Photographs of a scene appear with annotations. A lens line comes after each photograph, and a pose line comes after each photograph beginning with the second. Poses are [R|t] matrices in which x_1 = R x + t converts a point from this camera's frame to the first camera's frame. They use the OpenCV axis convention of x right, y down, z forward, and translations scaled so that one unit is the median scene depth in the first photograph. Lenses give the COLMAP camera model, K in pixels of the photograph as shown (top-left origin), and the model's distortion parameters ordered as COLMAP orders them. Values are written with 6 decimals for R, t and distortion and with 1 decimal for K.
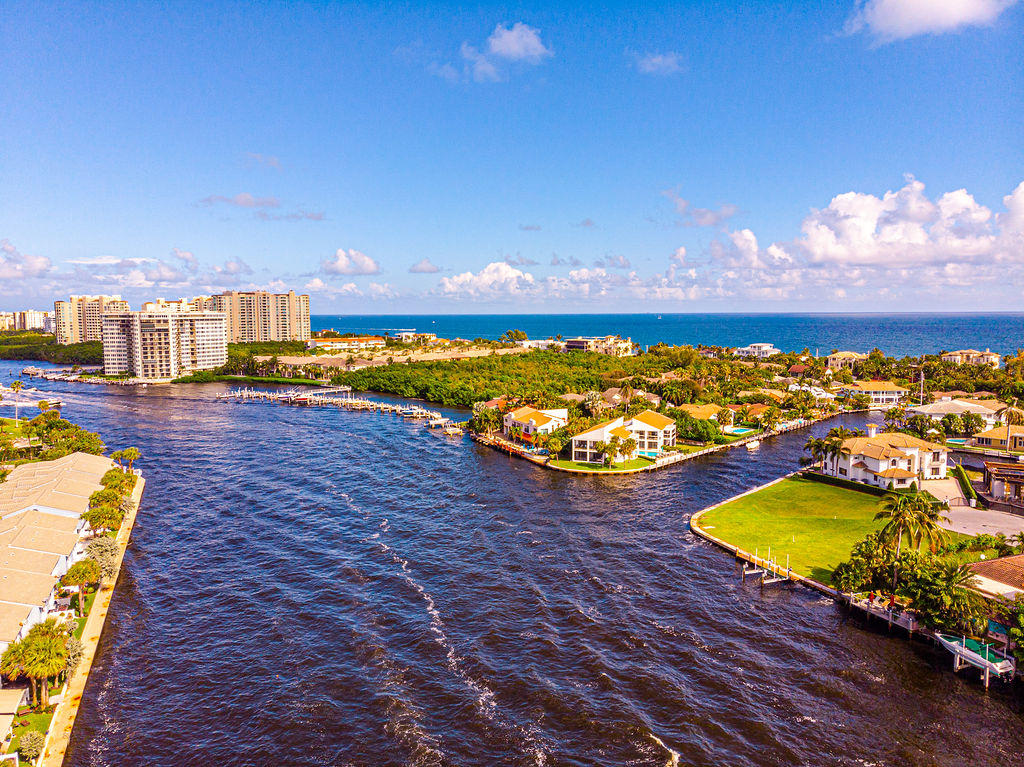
lens RADIAL K [[757.6, 0, 512.0], [0, 757.6, 383.5], [0, 0, 1]] dist [-0.002300, -0.001085]
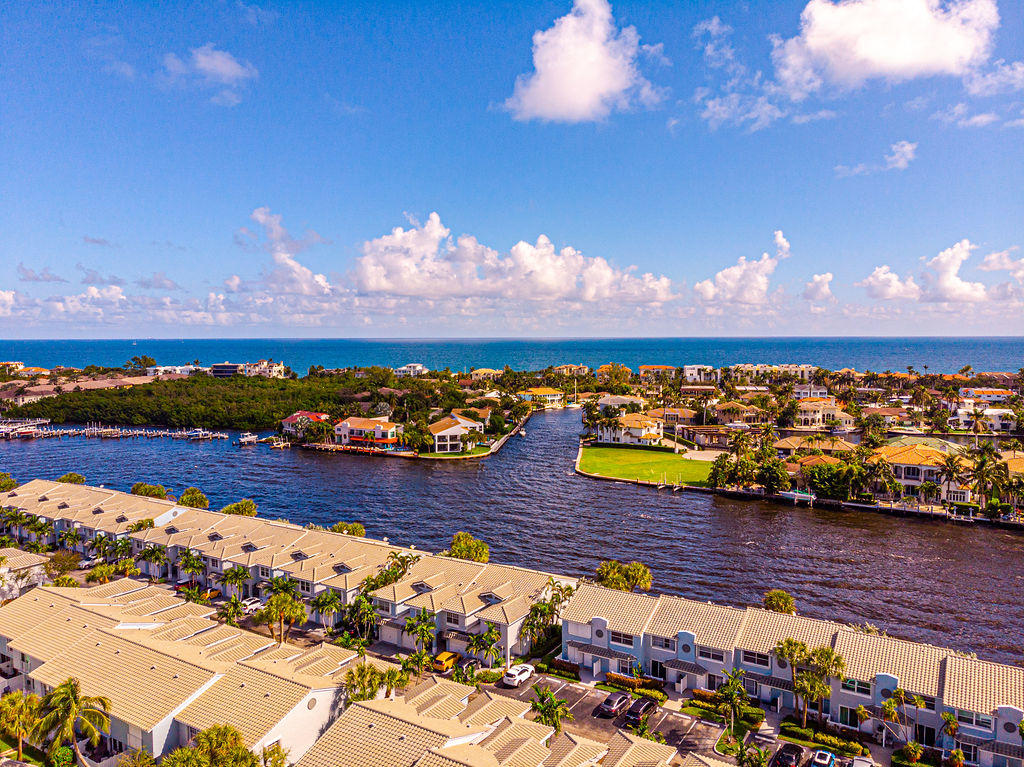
lens RADIAL K [[743.7, 0, 514.7], [0, 743.7, 390.6], [0, 0, 1]] dist [-0.005210, 0.002607]
pose [[0.819885, -0.040896, 0.571065, -0.173520], [0.053804, 0.998535, -0.005739, 0.003915], [-0.569994, 0.035431, 0.820885, -0.039299]]
